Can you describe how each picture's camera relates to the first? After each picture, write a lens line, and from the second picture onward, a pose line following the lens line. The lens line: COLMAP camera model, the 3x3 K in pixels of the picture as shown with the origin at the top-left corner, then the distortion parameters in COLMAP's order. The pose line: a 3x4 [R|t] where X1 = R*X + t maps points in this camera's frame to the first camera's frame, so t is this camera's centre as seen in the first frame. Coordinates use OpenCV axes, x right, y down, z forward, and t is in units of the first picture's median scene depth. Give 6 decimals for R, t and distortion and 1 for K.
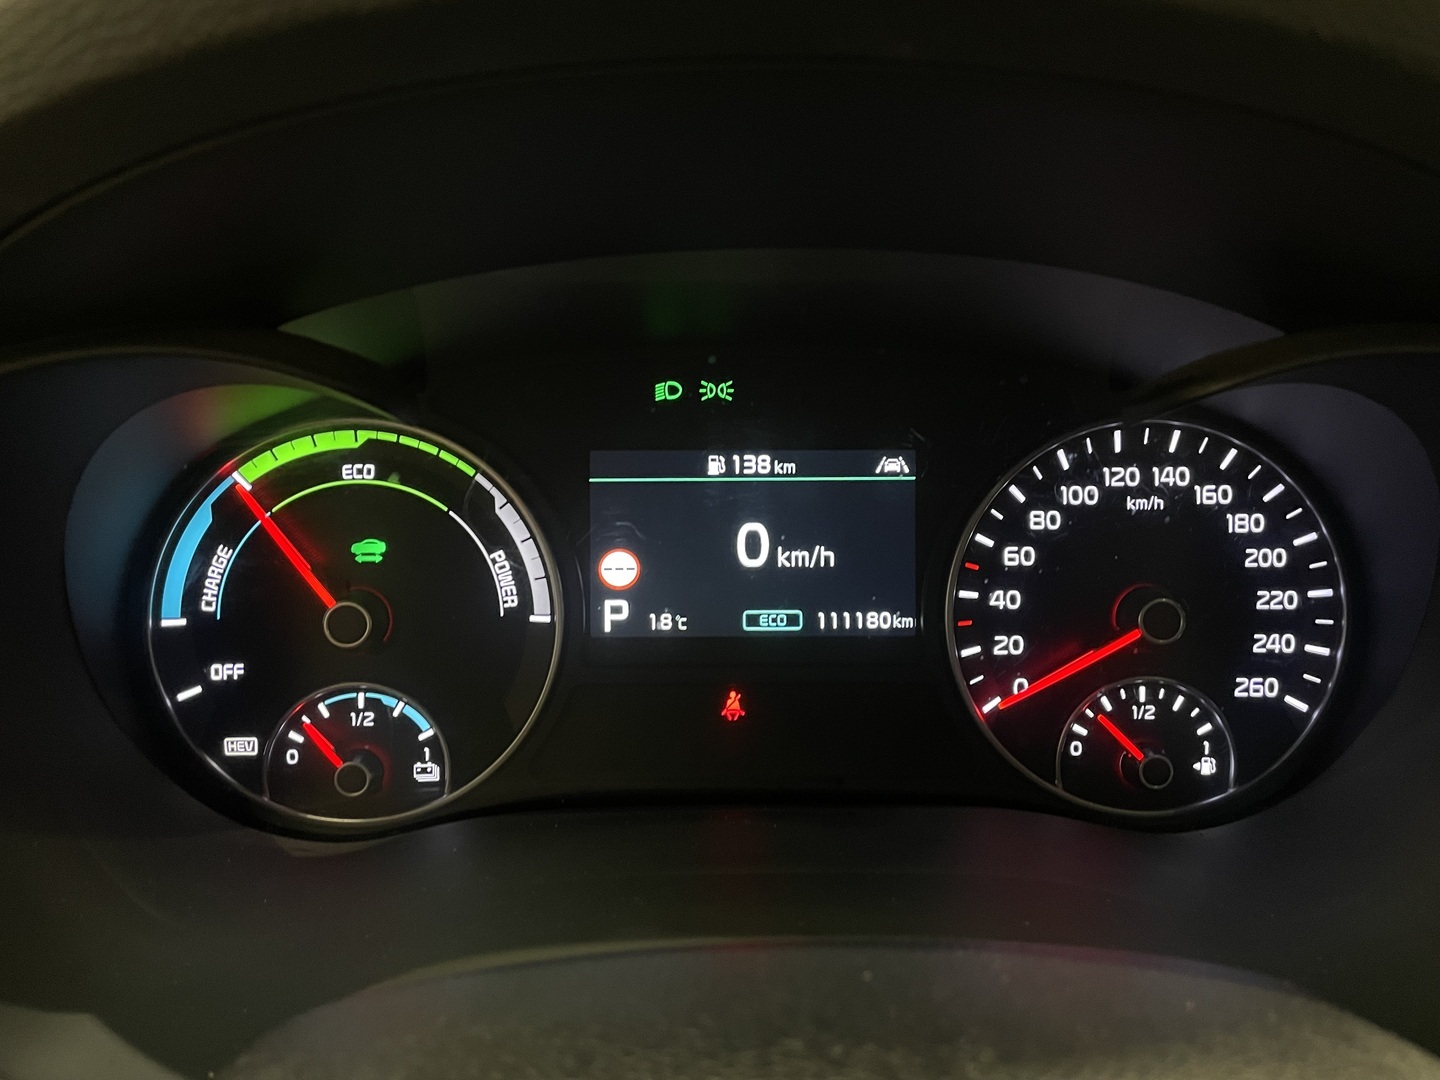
lens RADIAL K [[1078.4, 0, 721.1], [0, 1078.4, 520.3], [0, 0, 1]] dist [0.080419, -0.106681]
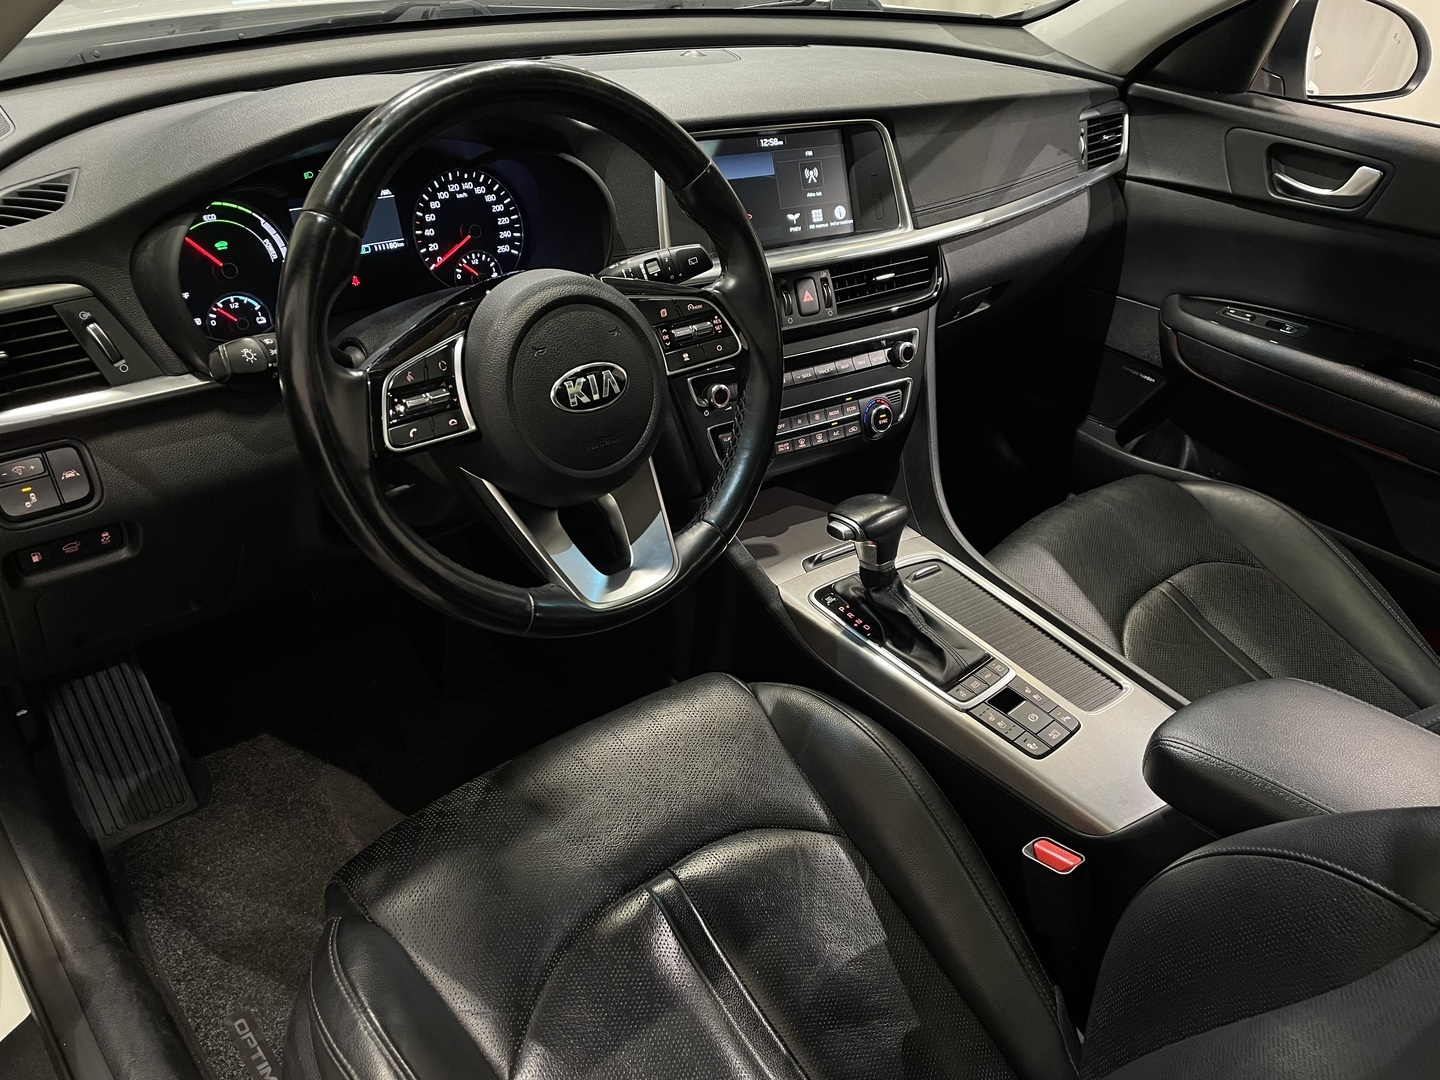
lens RADIAL K [[1078.4, 0, 721.1], [0, 1078.4, 520.3], [0, 0, 1]] dist [0.080419, -0.106681]
pose [[0.761111, -0.298828, 0.575684, -1.176710], [0.135517, 0.941224, 0.309407, -0.003609], [-0.634307, -0.157478, 0.756872, -2.091321]]
